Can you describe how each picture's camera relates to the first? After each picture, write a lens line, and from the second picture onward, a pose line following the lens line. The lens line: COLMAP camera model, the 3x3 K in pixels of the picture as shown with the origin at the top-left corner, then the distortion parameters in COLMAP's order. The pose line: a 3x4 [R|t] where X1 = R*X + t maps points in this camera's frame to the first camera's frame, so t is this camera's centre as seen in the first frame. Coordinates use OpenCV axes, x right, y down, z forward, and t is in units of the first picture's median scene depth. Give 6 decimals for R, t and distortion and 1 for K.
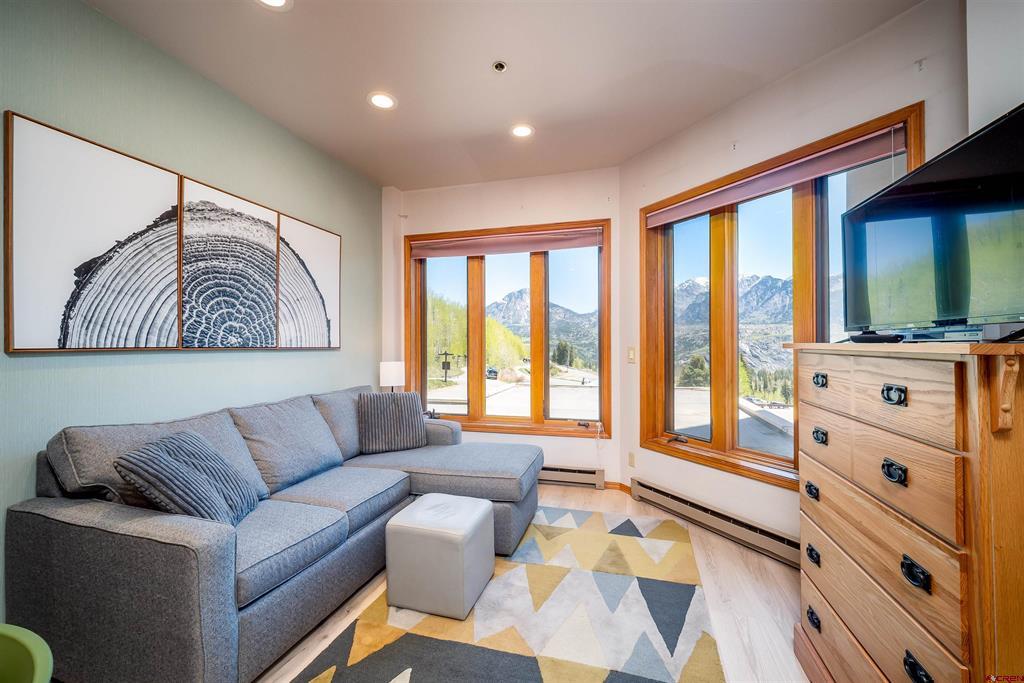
lens RADIAL K [[417.5, 0, 520.5], [0, 417.5, 349.2], [0, 0, 1]] dist [-0.001179, -0.002191]
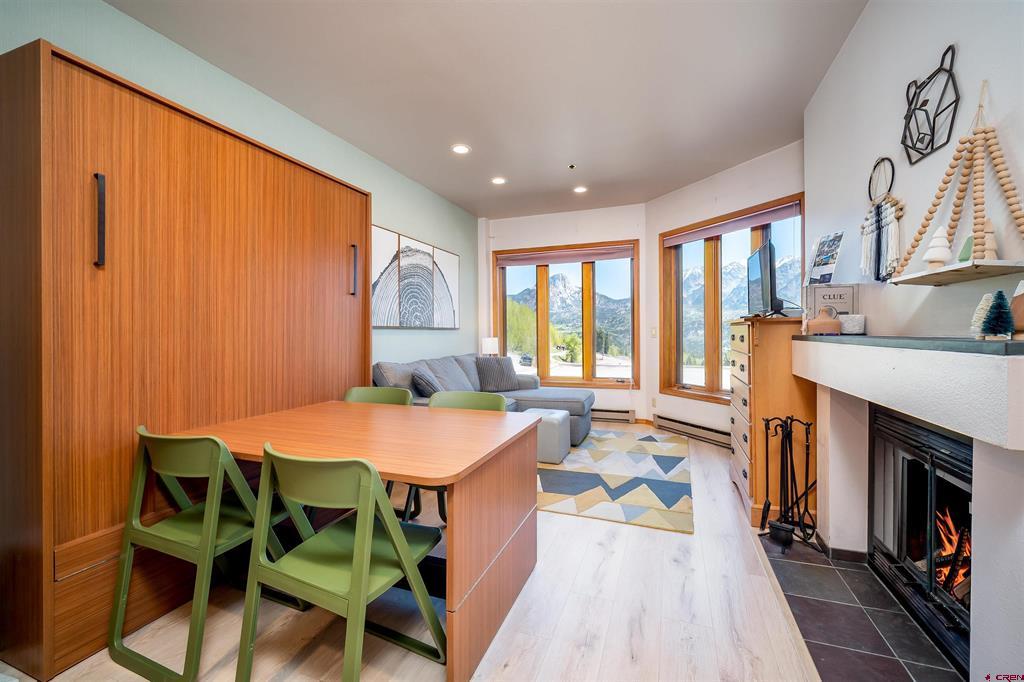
lens RADIAL K [[417.5, 0, 511.6], [0, 417.5, 336.7], [0, 0, 1]] dist [-0.001179, -0.002191]
pose [[0.994926, -0.003704, -0.100545, -0.103898], [0.003994, 0.999988, 0.002682, 0.029489], [0.100534, -0.003070, 0.994929, -0.630181]]
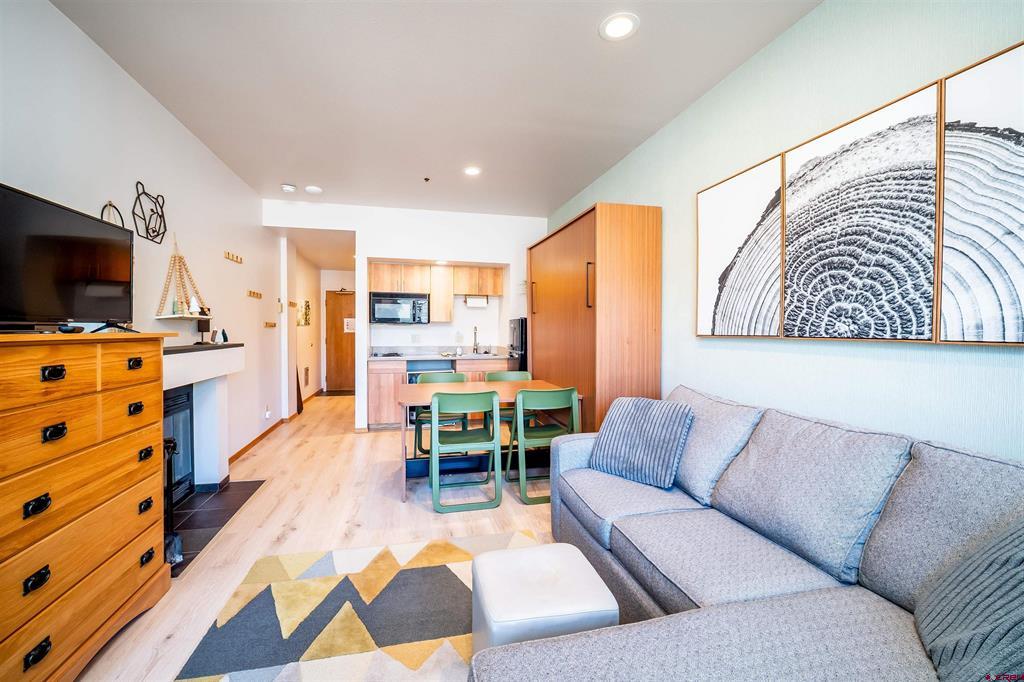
lens RADIAL K [[417.5, 0, 482.0], [0, 417.5, 324.6], [0, 0, 1]] dist [-0.001179, -0.002191]
pose [[-0.898883, -0.008735, -0.438101, 0.158028], [-0.008225, 0.999961, -0.003060, -0.017896], [0.438111, 0.000852, -0.898921, 1.216155]]
